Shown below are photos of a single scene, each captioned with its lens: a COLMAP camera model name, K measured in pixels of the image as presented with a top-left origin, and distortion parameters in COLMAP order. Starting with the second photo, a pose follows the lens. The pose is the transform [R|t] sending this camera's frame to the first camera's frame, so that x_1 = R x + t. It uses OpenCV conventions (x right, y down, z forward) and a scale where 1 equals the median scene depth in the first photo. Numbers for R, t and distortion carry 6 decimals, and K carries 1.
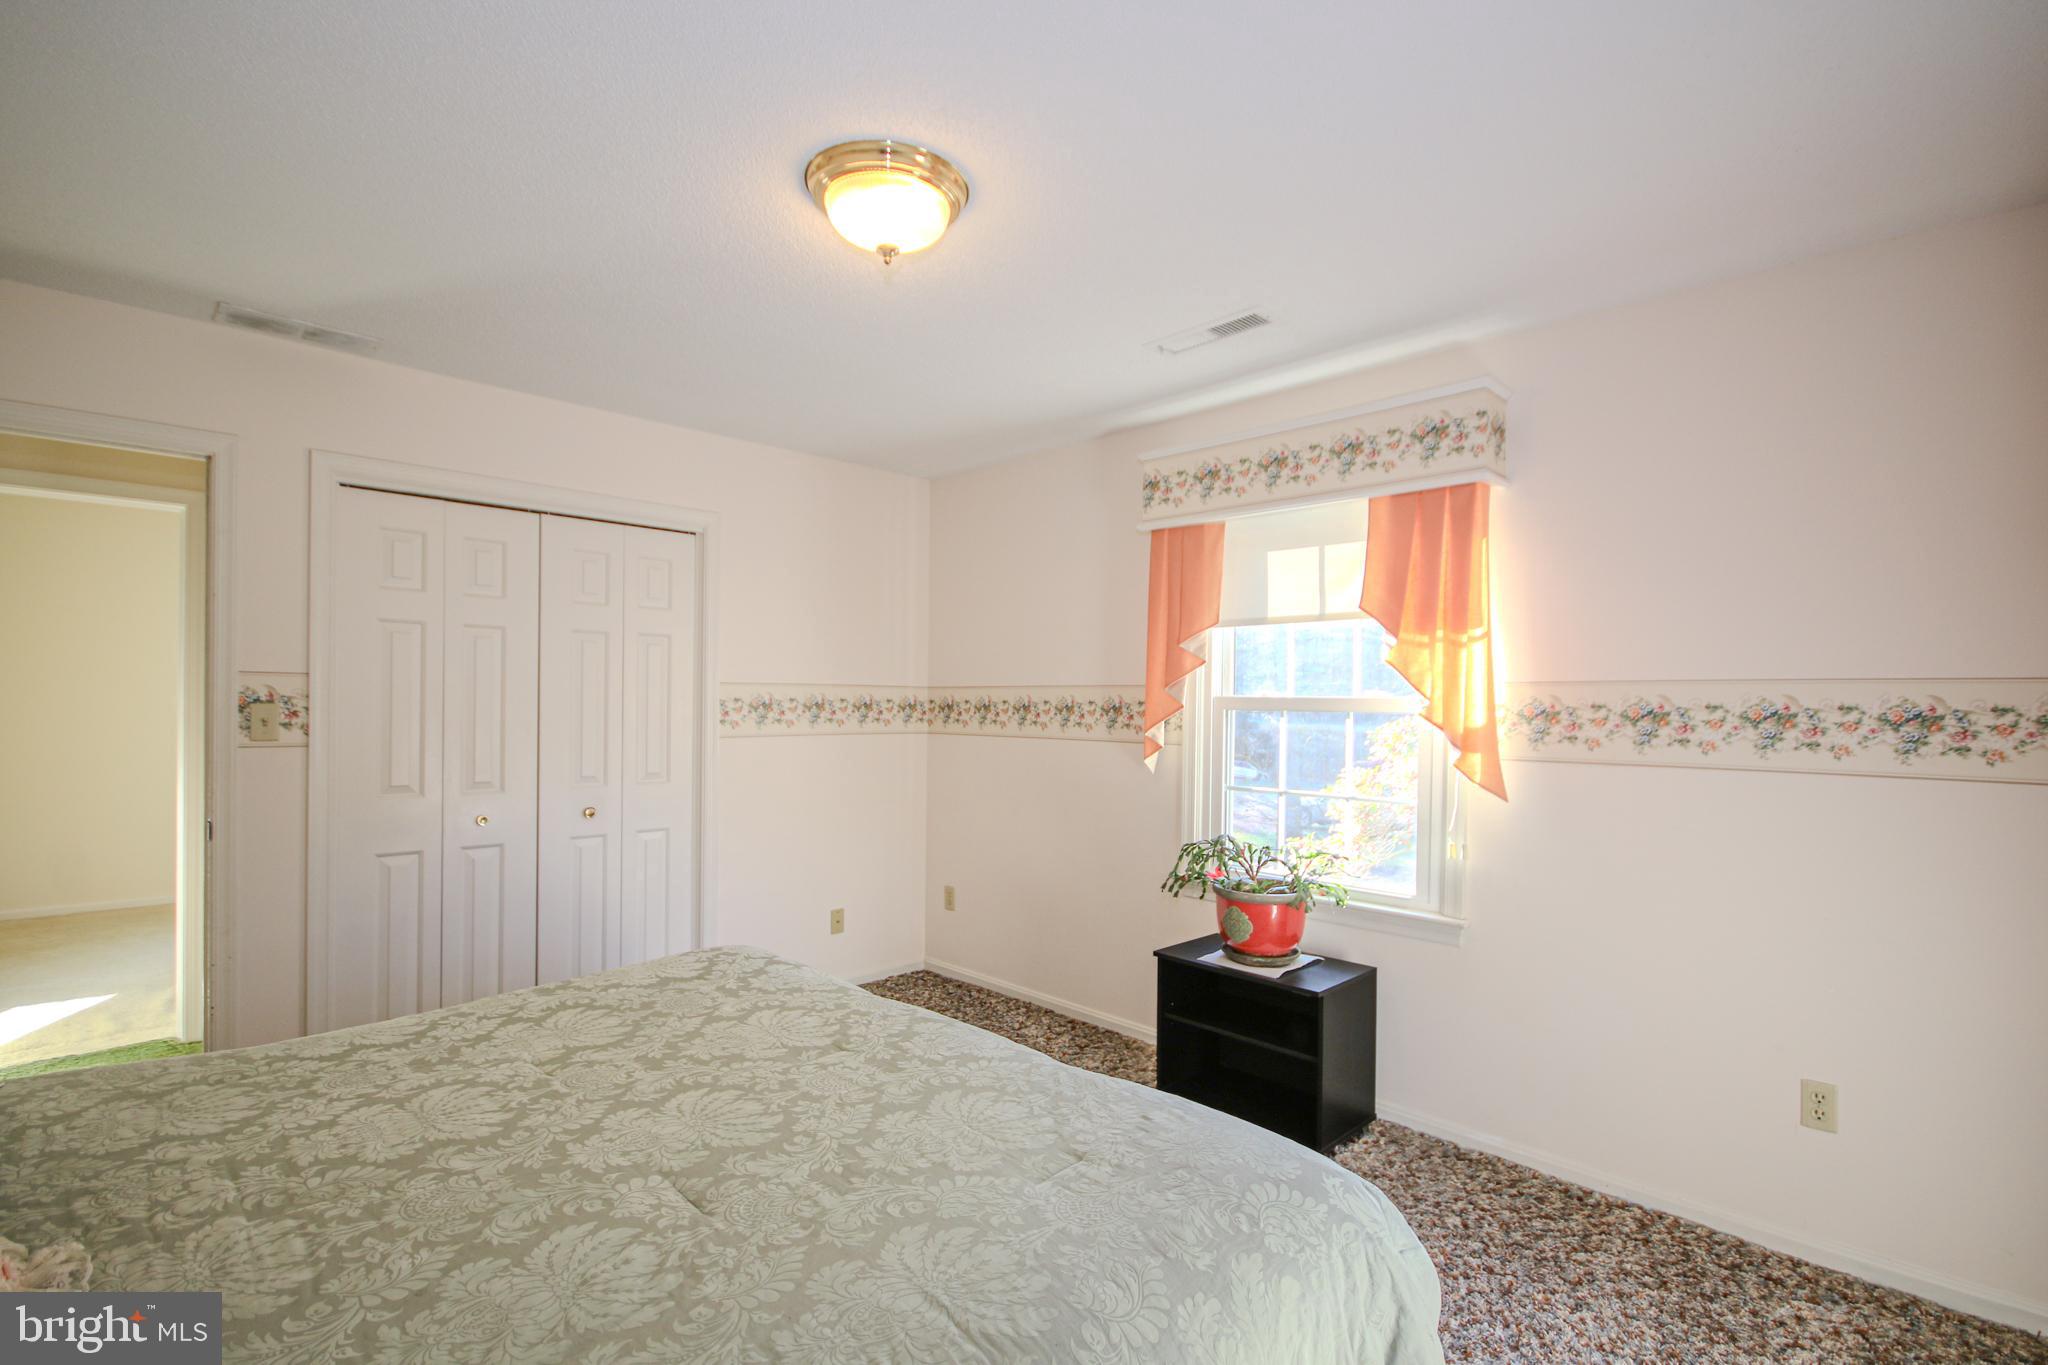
lens RADIAL K [[981.1, 0, 1031.6], [0, 981.1, 712.1], [0, 0, 1]] dist [0.003314, 0.000162]
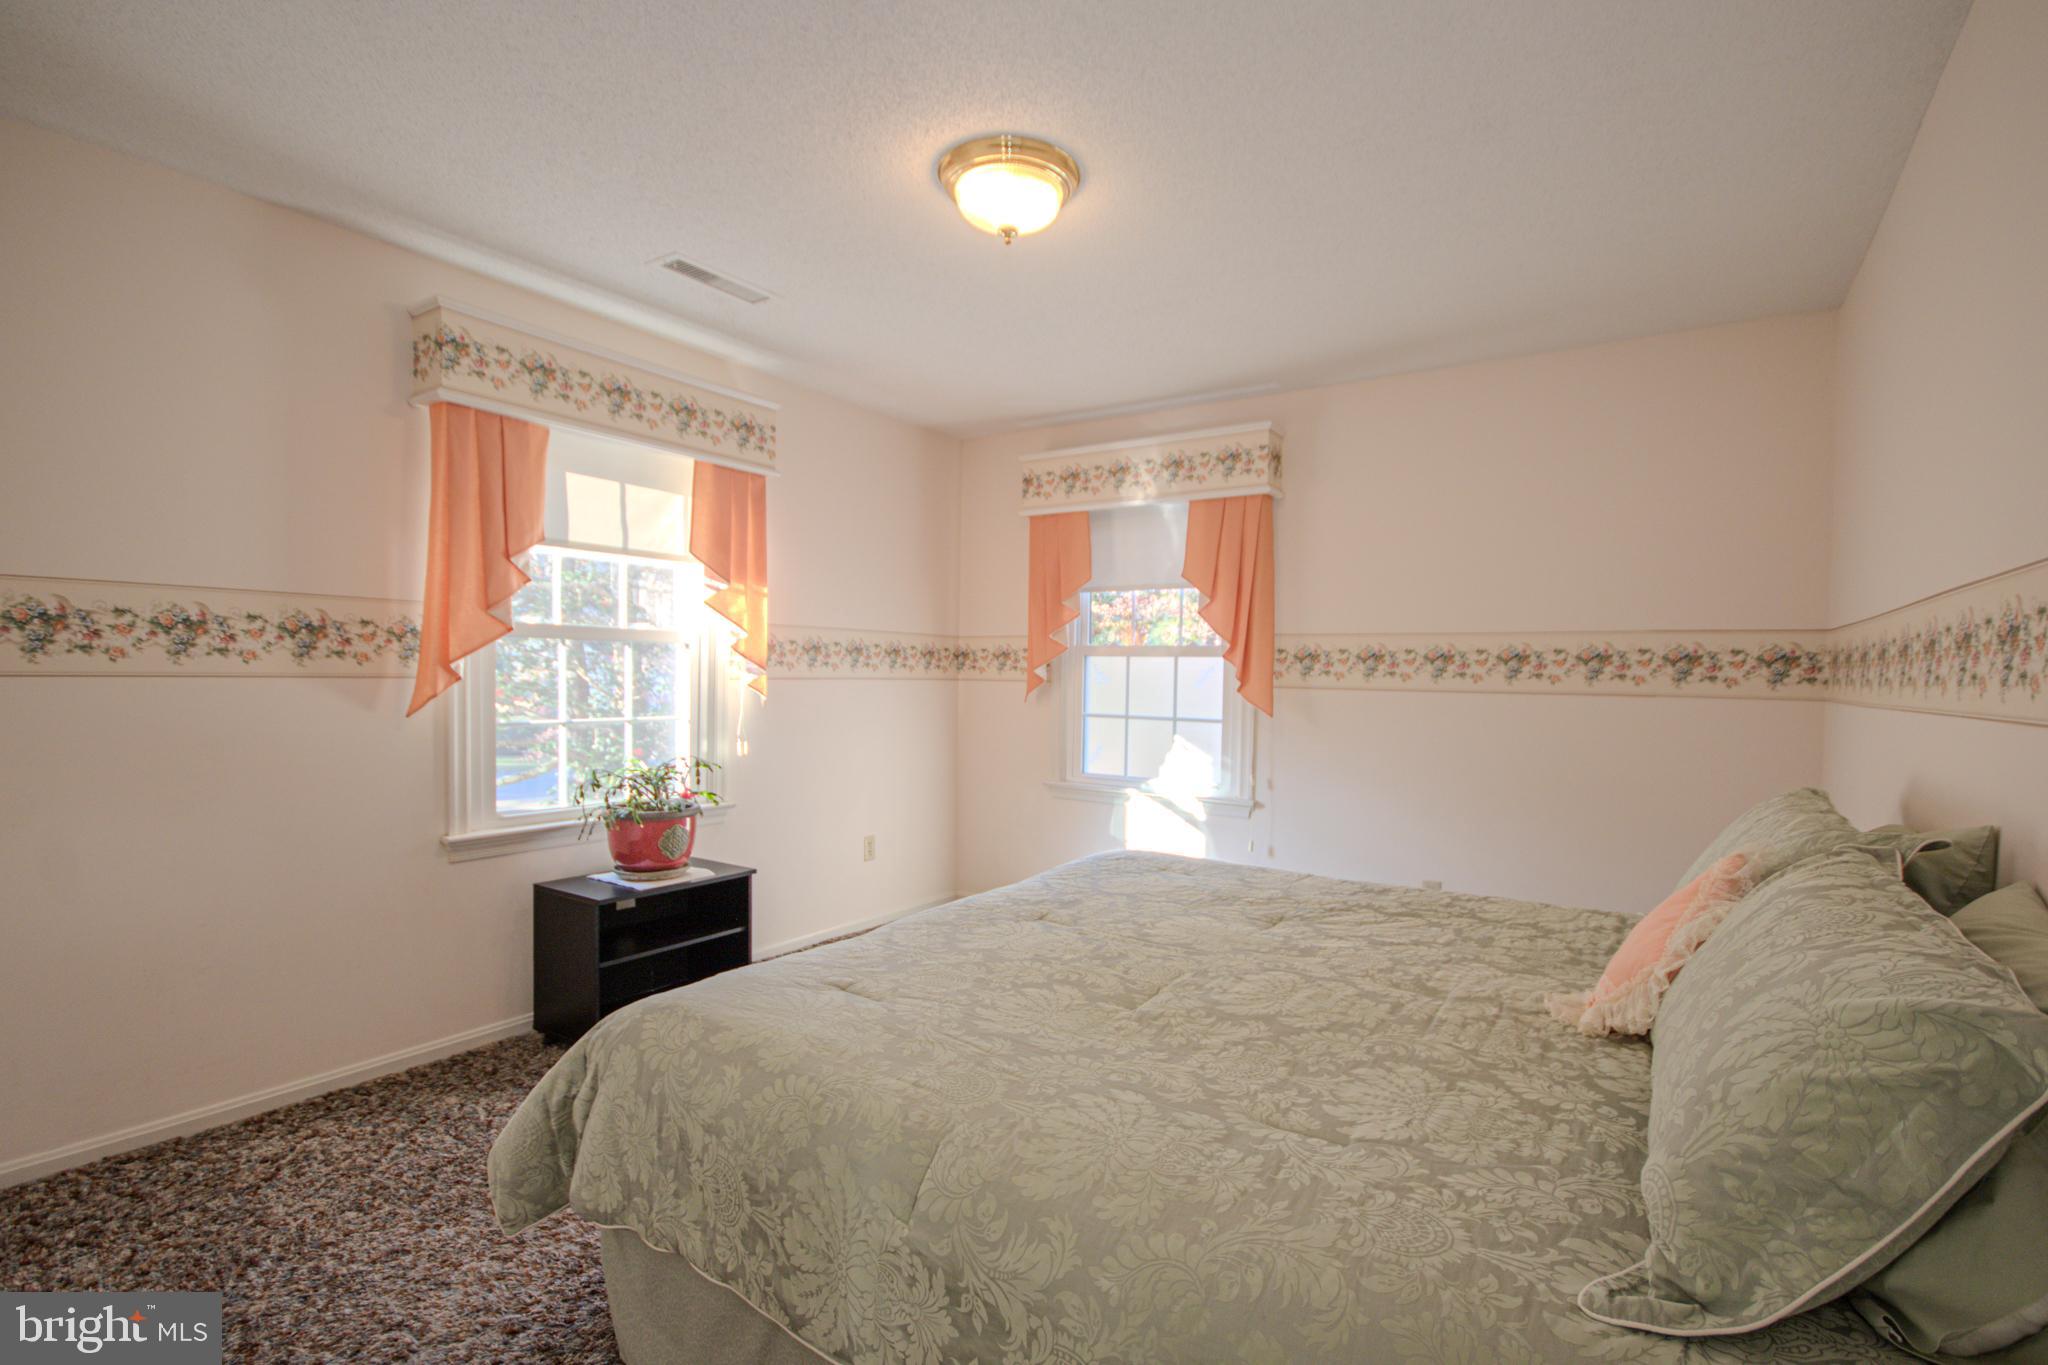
lens RADIAL K [[907.8, 0, 1019.2], [0, 907.8, 658.0], [0, 0, 1]] dist [-0.002163, -0.000357]
pose [[-0.179773, -0.022613, 0.983448, -0.707636], [-0.037462, 0.999168, 0.016127, -0.013109], [-0.982995, -0.033943, -0.180470, 0.724595]]
